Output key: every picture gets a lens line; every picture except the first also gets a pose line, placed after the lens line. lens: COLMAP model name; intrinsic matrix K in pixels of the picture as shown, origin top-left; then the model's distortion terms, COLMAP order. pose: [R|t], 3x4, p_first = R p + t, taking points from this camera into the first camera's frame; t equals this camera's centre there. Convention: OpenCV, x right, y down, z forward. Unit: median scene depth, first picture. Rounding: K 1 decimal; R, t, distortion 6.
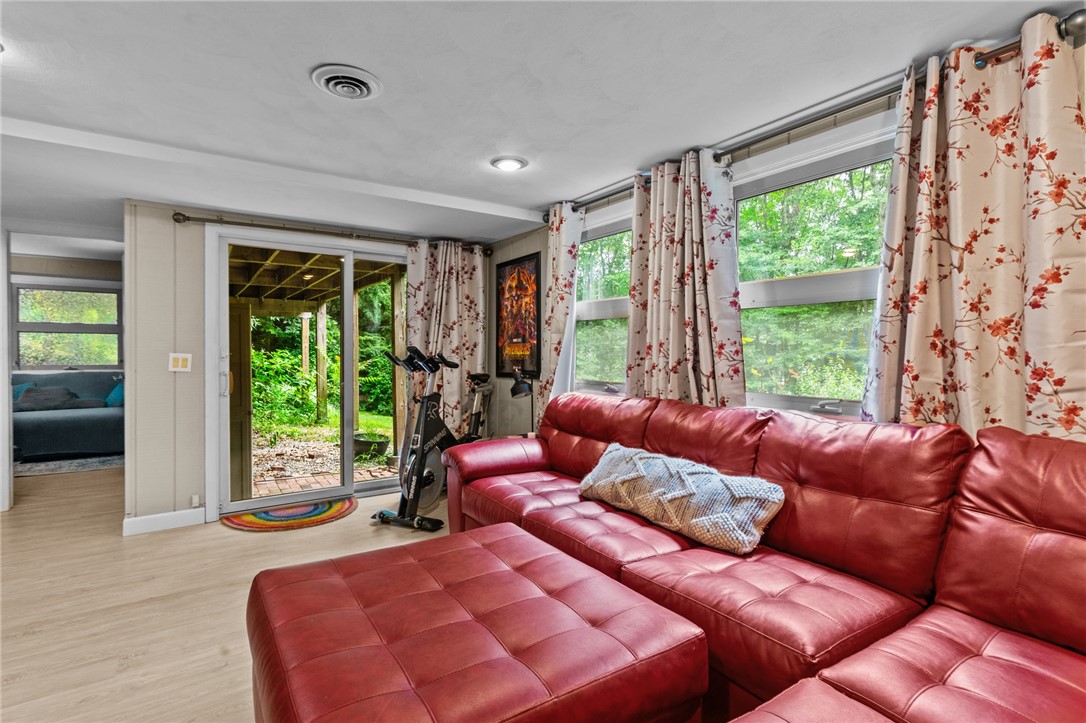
lens RADIAL K [[530.6, 0, 546.5], [0, 530.6, 360.2], [0, 0, 1]] dist [0.005019, 0.000398]
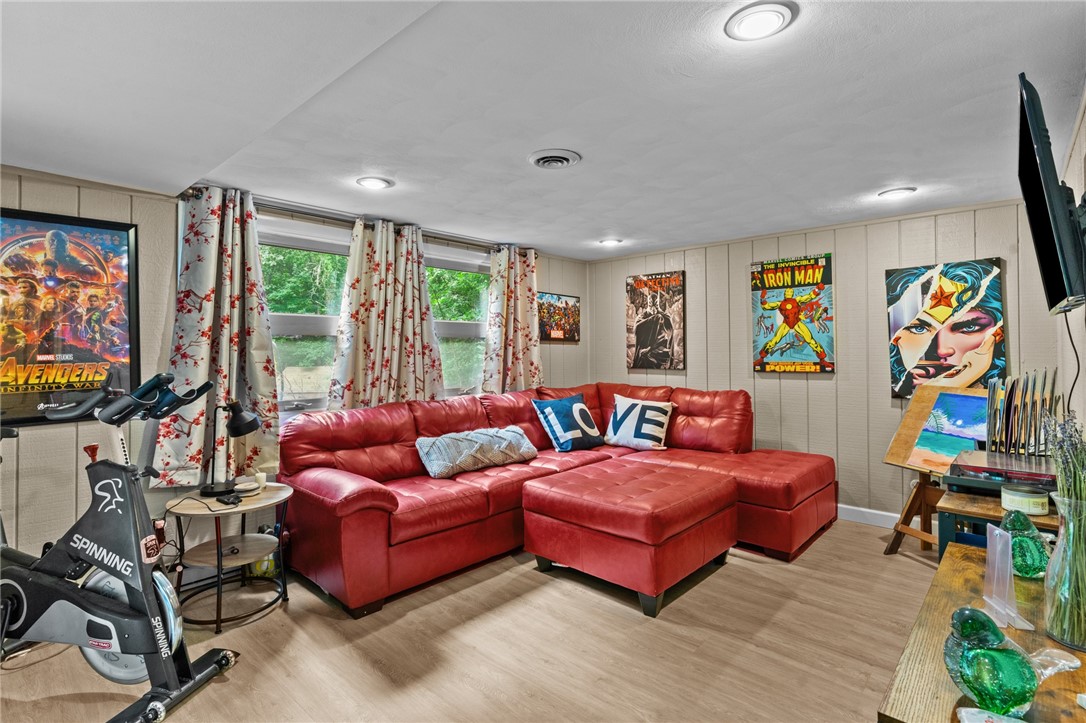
lens RADIAL K [[530.6, 0, 545.1], [0, 530.6, 356.3], [0, 0, 1]] dist [0.005019, 0.000398]
pose [[-0.257746, -0.006212, 0.966193, -1.091066], [0.031749, 0.999385, 0.014895, -0.045501], [-0.965691, 0.034515, -0.257390, 0.939207]]
